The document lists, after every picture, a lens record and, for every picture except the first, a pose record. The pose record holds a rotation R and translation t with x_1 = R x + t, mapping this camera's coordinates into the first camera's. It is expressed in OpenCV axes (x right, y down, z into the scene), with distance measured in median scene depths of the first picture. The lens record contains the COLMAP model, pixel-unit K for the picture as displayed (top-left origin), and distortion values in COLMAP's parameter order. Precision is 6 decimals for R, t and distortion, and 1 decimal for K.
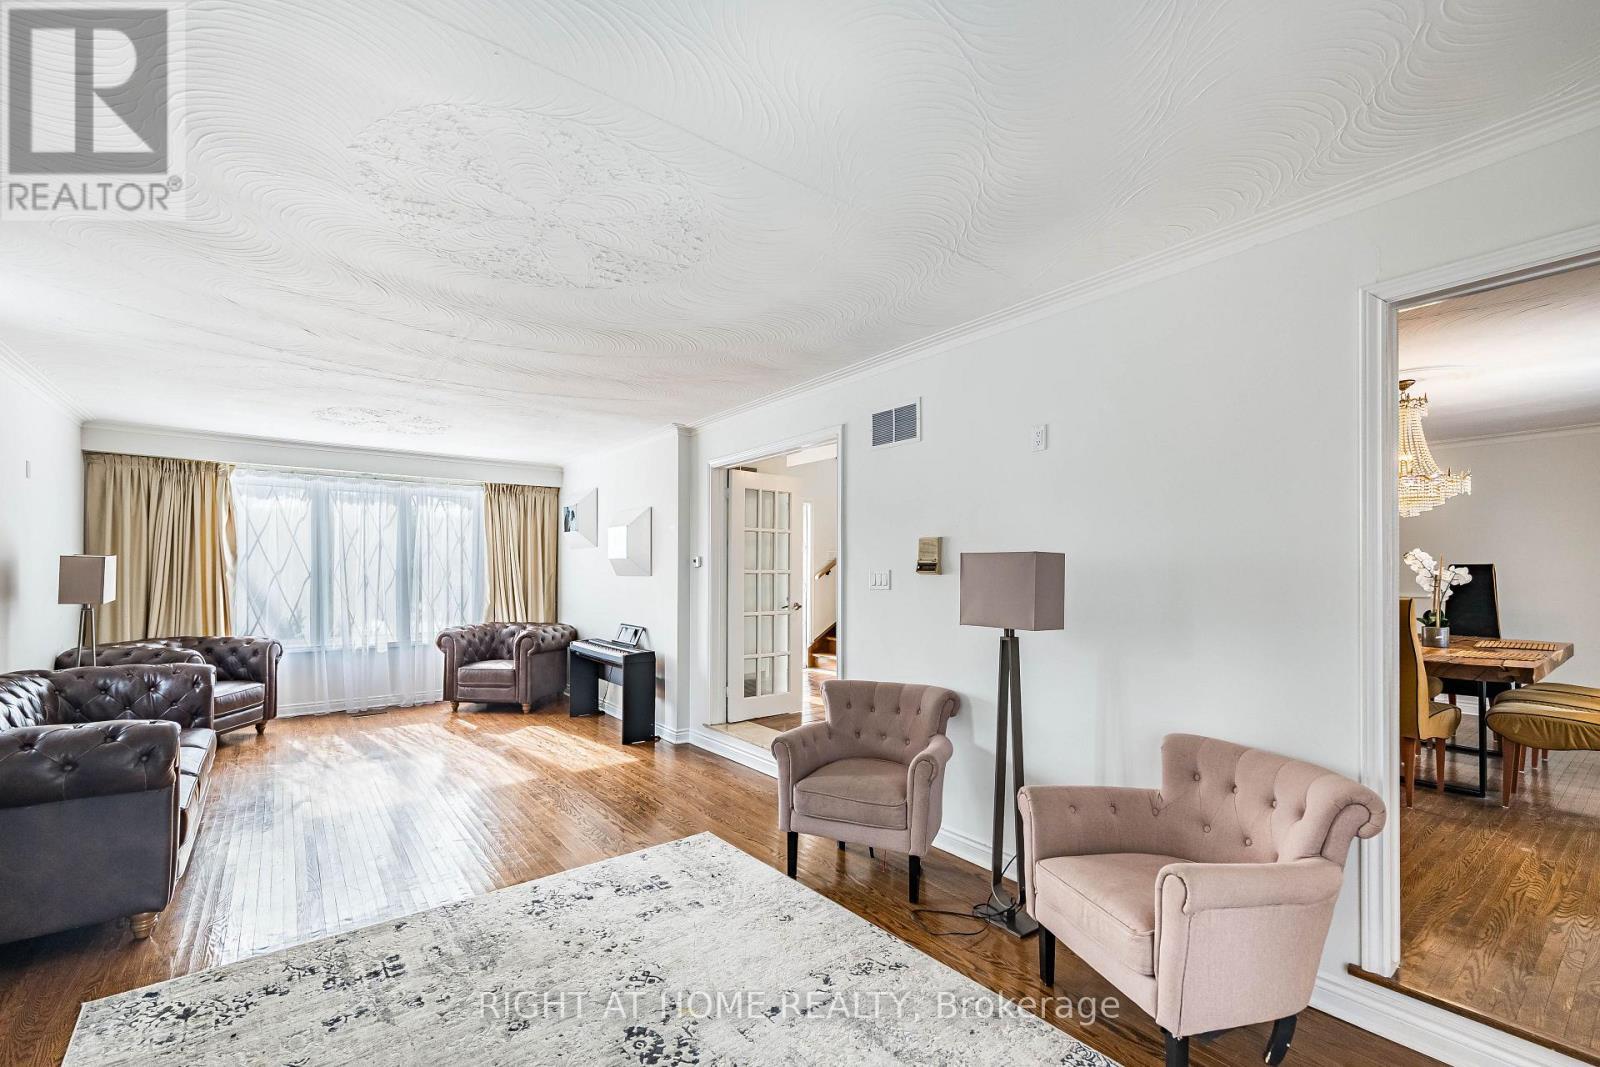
lens RADIAL K [[683.1, 0, 785.9], [0, 683.1, 567.0], [0, 0, 1]] dist [-0.001051, 0.000606]
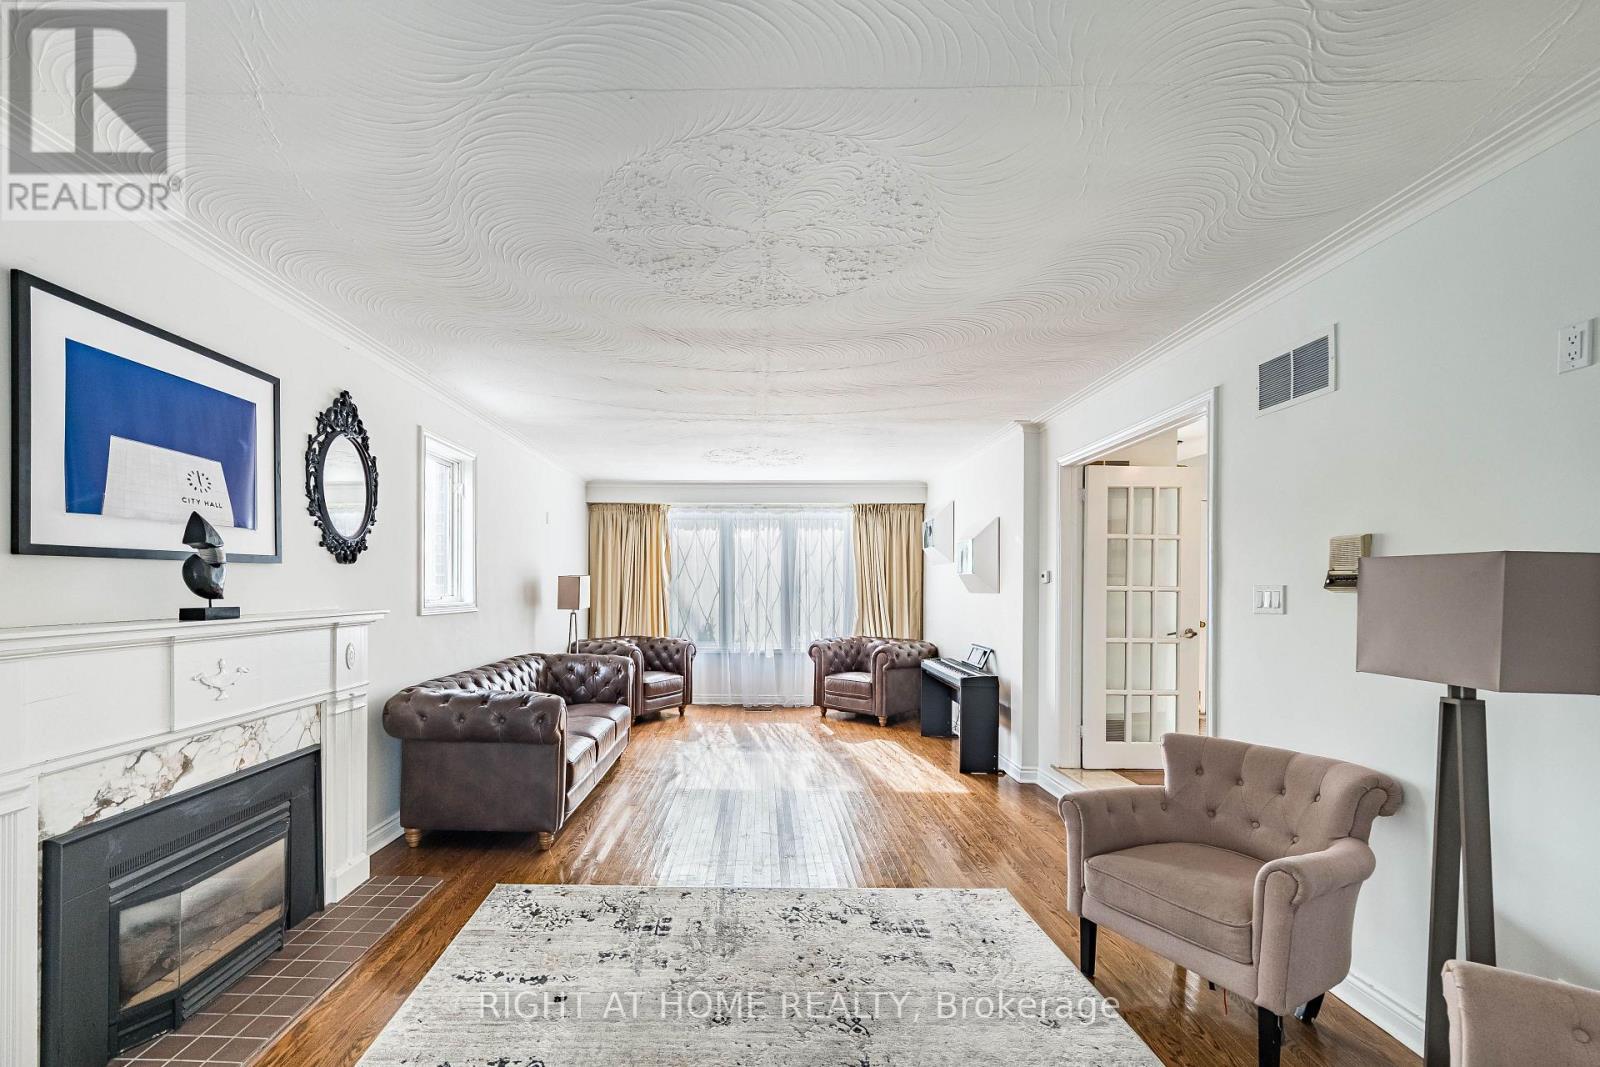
lens RADIAL K [[683.1, 0, 734.0], [0, 683.1, 590.4], [0, 0, 1]] dist [-0.001051, 0.000606]
pose [[0.775561, 0.003902, -0.631261, 0.113131], [0.001691, 0.999964, 0.008258, 0.001878], [0.631271, -0.007472, 0.775527, 0.081657]]
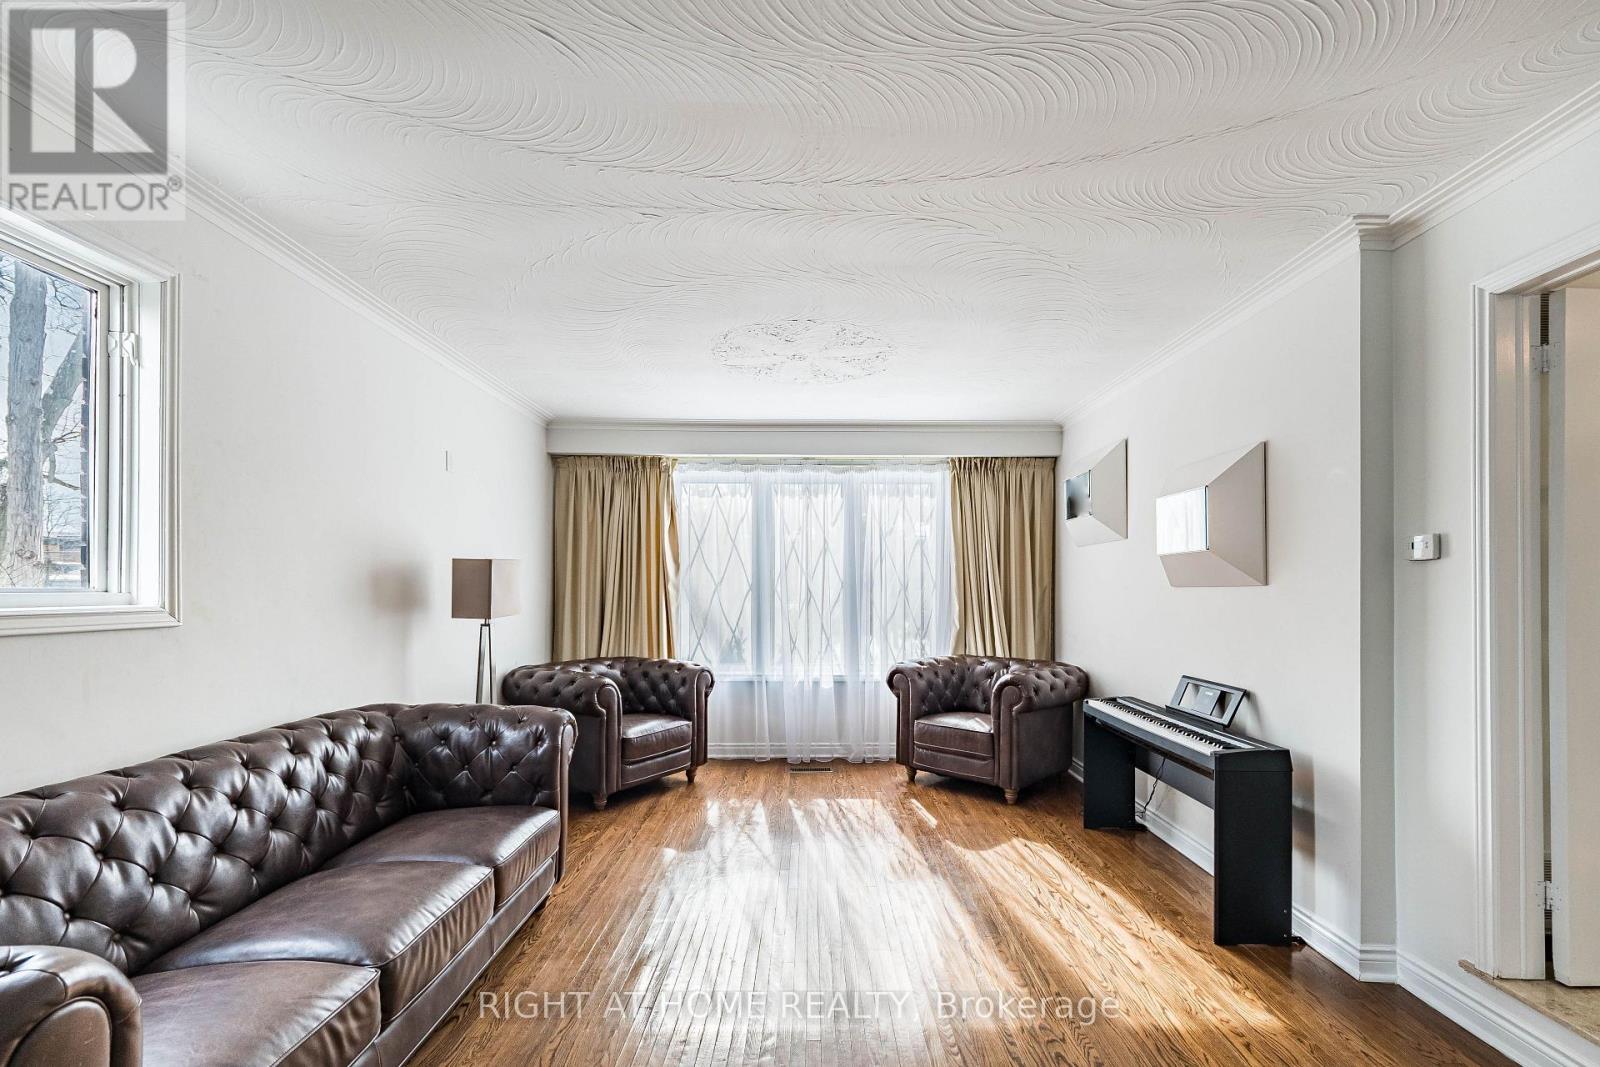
lens RADIAL K [[667.0, 0, 807.1], [0, 667.0, 585.5], [0, 0, 1]] dist [0.002118, 0.000002]
pose [[0.795726, -0.006237, -0.605625, -0.187240], [0.003692, 0.999978, -0.005447, 0.016632], [0.605646, 0.002099, 0.795732, 0.476450]]
